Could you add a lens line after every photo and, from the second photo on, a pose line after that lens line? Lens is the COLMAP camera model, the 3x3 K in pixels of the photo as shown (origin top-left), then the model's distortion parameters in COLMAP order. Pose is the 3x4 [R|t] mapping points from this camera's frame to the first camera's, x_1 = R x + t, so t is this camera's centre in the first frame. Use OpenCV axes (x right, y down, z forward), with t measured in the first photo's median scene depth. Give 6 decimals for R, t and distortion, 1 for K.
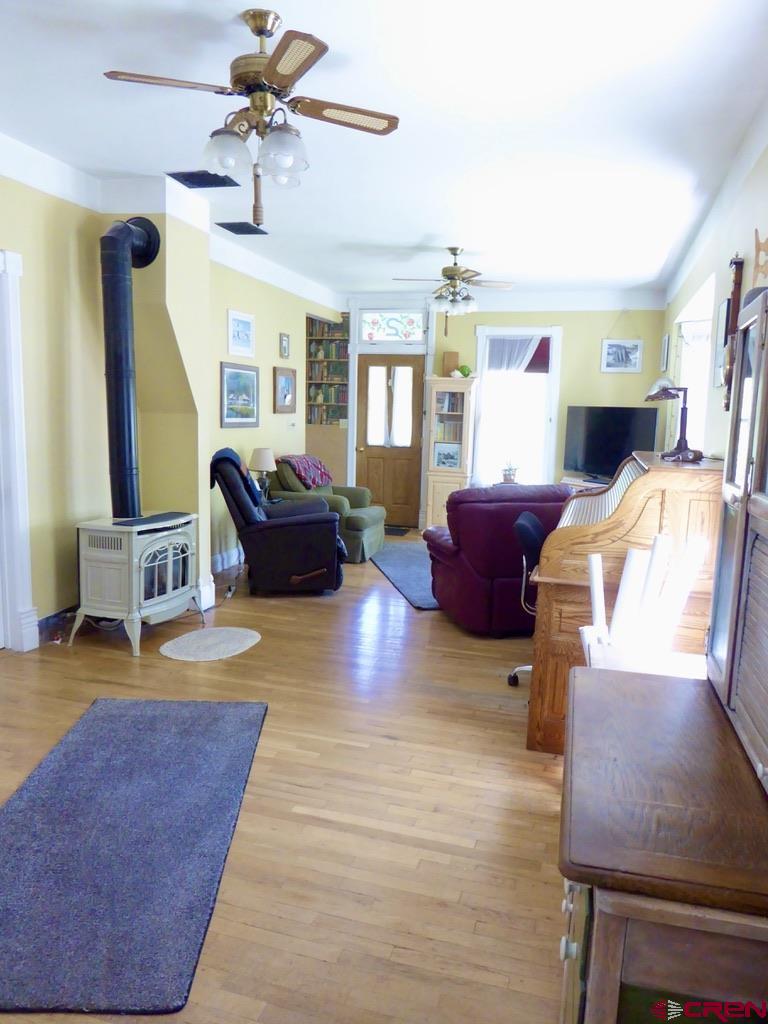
lens RADIAL K [[748.1, 0, 384.0], [0, 748.1, 512.0], [0, 0, 1]] dist [0.001682, 0.004658]
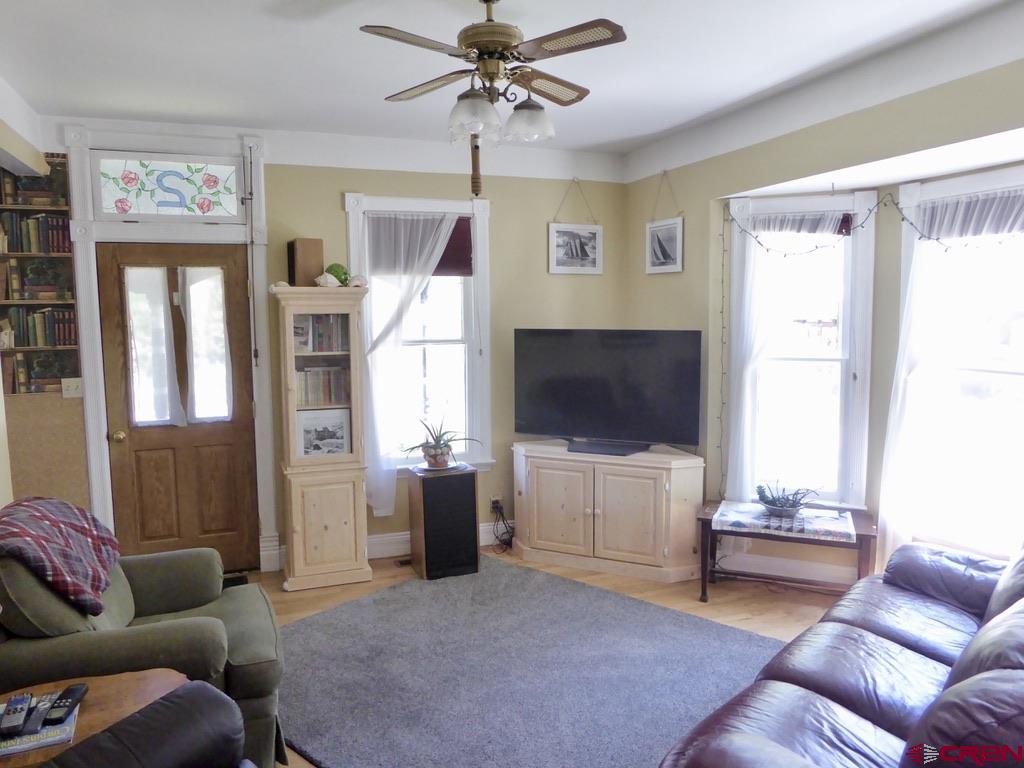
lens RADIAL K [[753.6, 0, 524.6], [0, 753.6, 380.7], [0, 0, 1]] dist [-0.000795, -0.007591]
pose [[0.803932, -0.098258, 0.586548, -0.109319], [0.115224, 0.993303, 0.008468, -0.098959], [-0.583452, 0.060777, 0.809871, 0.471796]]
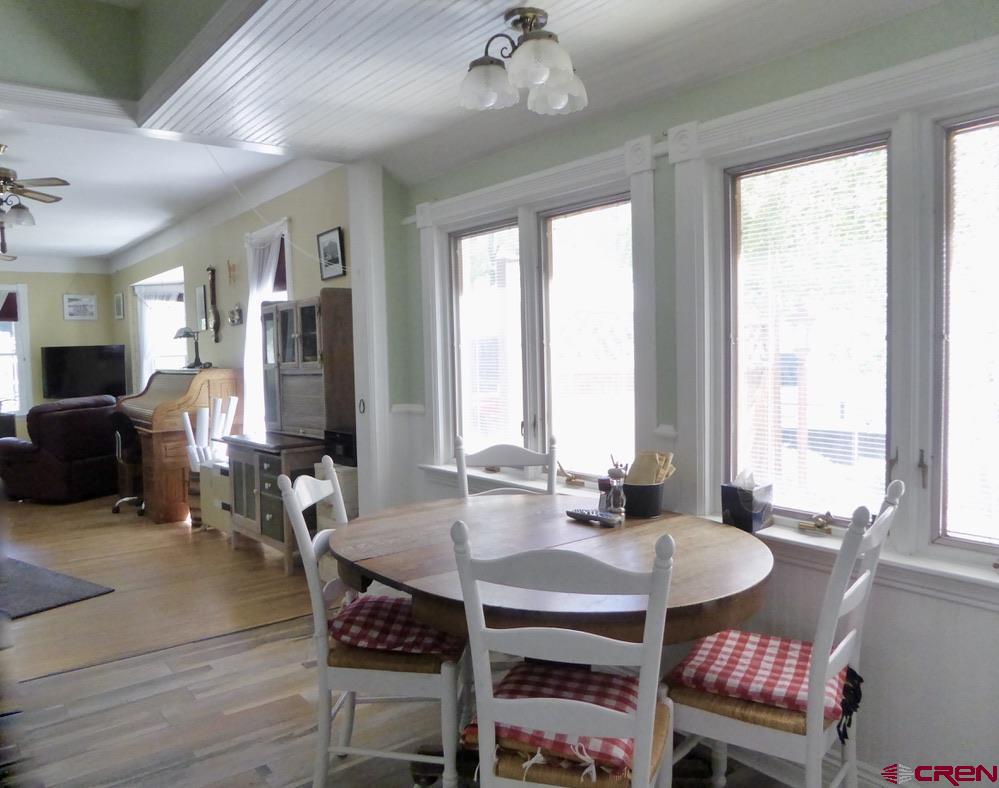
lens RADIAL K [[750.4, 0, 499.5], [0, 750.4, 394.0], [0, 0, 1]] dist [-0.050826, 0.001636]
pose [[0.588204, -0.095681, 0.803033, -0.279808], [0.153642, 0.988113, 0.005193, 0.042246], [-0.793984, 0.120325, 0.595912, -0.303505]]
